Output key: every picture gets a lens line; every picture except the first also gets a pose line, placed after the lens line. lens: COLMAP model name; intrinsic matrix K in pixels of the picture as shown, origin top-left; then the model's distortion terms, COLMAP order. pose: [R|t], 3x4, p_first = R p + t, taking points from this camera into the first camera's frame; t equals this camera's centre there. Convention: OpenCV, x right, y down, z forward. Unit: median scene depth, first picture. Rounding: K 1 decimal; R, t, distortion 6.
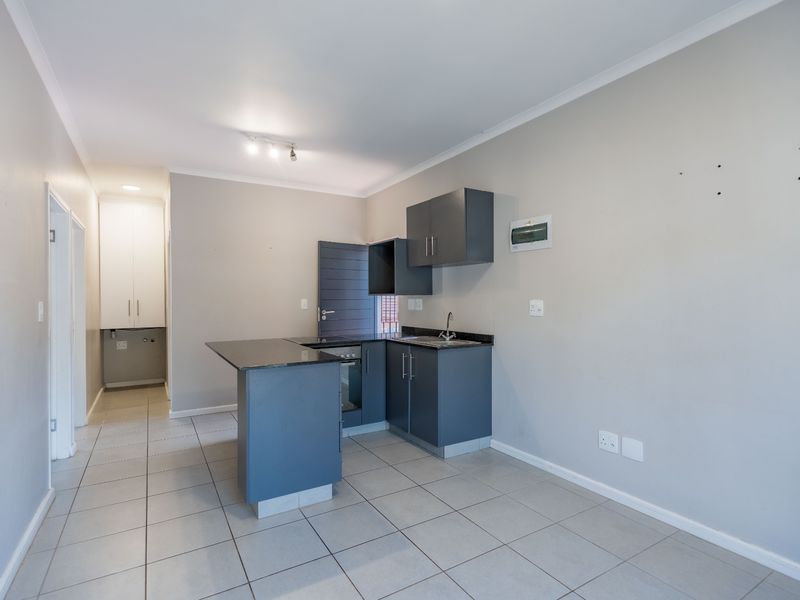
lens RADIAL K [[412.3, 0, 400.1], [0, 412.3, 299.7], [0, 0, 1]] dist [0.001200, 0.001337]
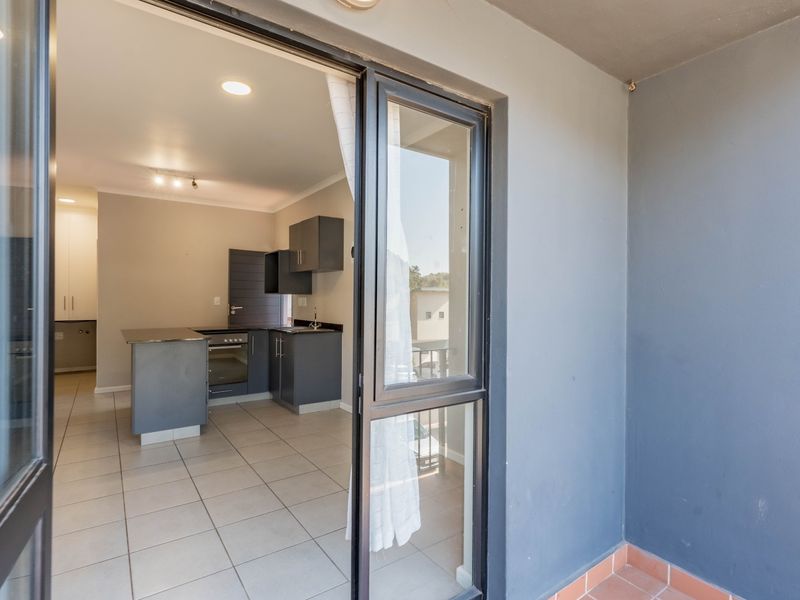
lens RADIAL K [[412.3, 0, 398.1], [0, 412.3, 298.7], [0, 0, 1]] dist [0.001200, 0.001337]
pose [[0.997224, 0.011310, 0.073599, 0.283394], [-0.011001, 0.999929, -0.004596, 0.005607], [-0.073645, 0.003773, 0.997277, -0.329456]]
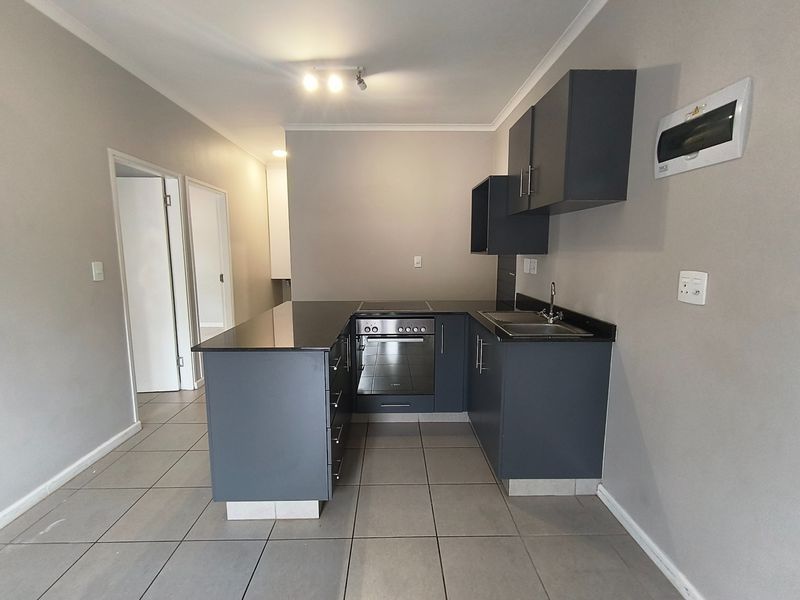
lens RADIAL K [[374.1, 0, 398.2], [0, 374.1, 302.2], [0, 0, 1]] dist [0.005190, -0.002206]
pose [[0.867922, 0.071906, -0.491468, 0.201134], [-0.004803, 0.990634, 0.136457, -0.018792], [0.496677, -0.116073, 0.860139, 0.348894]]
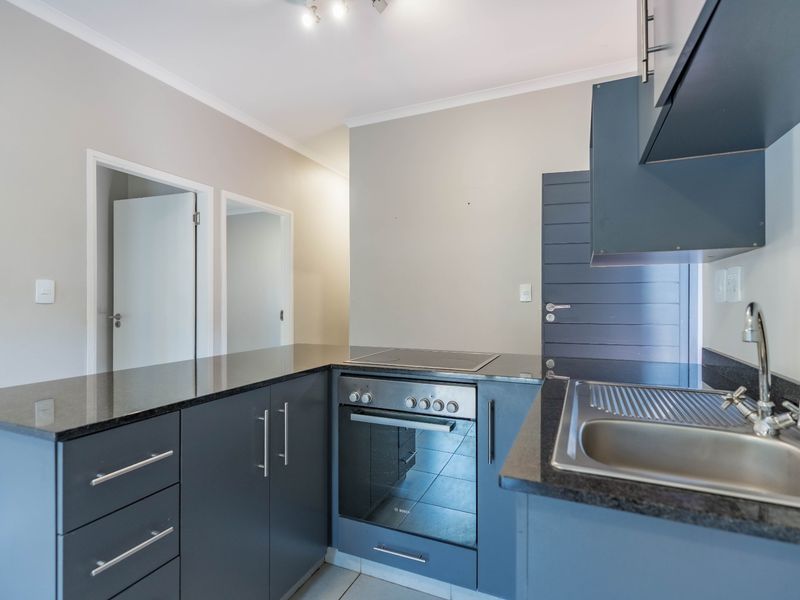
lens RADIAL K [[412.3, 0, 398.0], [0, 412.3, 298.4], [0, 0, 1]] dist [0.001200, 0.001337]
pose [[0.569100, -0.004843, -0.822254, 0.184759], [-0.004358, 0.999951, -0.008906, 0.033396], [0.822257, 0.008652, 0.569051, 0.735700]]
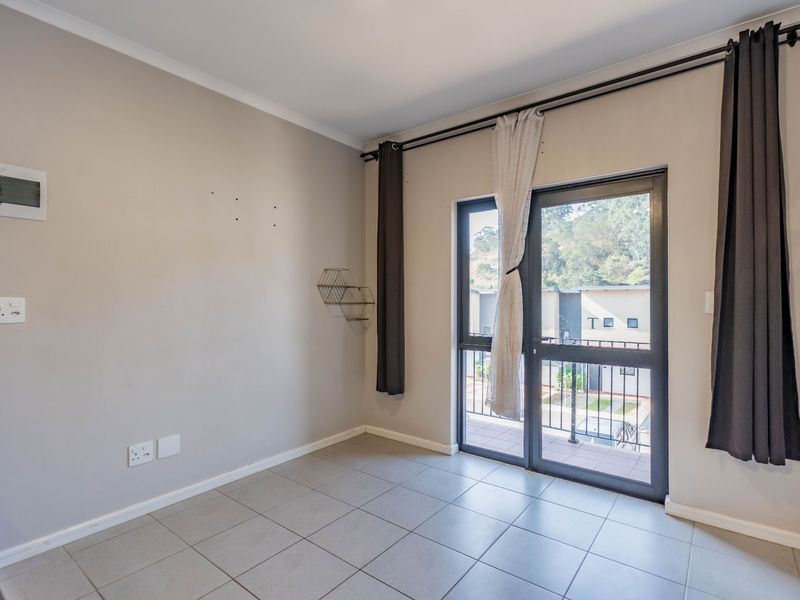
lens RADIAL K [[412.3, 0, 404.3], [0, 412.3, 297.3], [0, 0, 1]] dist [0.001200, 0.001337]
pose [[-0.358695, 0.007944, 0.933421, -0.382900], [0.003901, 0.999968, -0.007011, 0.005976], [-0.933447, 0.001127, -0.358714, 0.543564]]
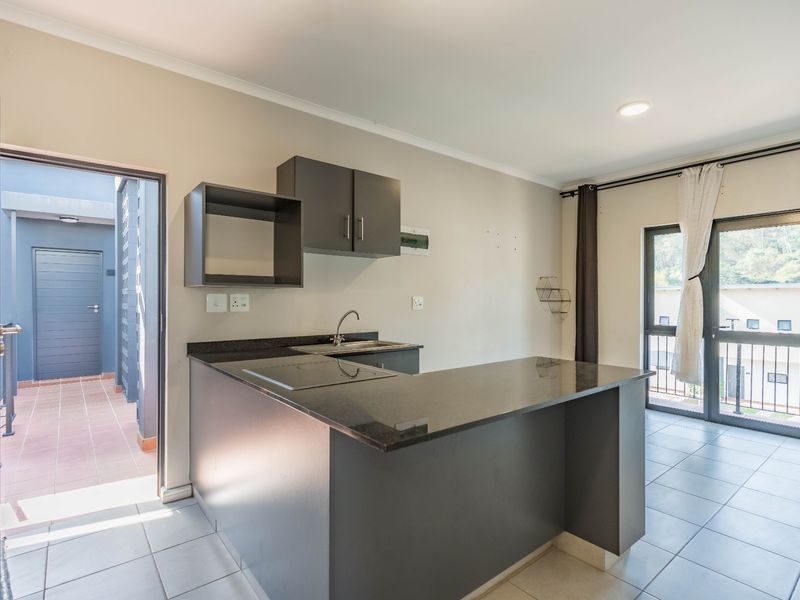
lens RADIAL K [[412.3, 0, 400.6], [0, 412.3, 297.9], [0, 0, 1]] dist [0.001200, 0.001337]
pose [[-0.126894, 0.003592, 0.991910, -0.713296], [0.000683, 0.999994, -0.003534, 0.007544], [-0.991916, 0.000229, -0.126896, 0.986858]]
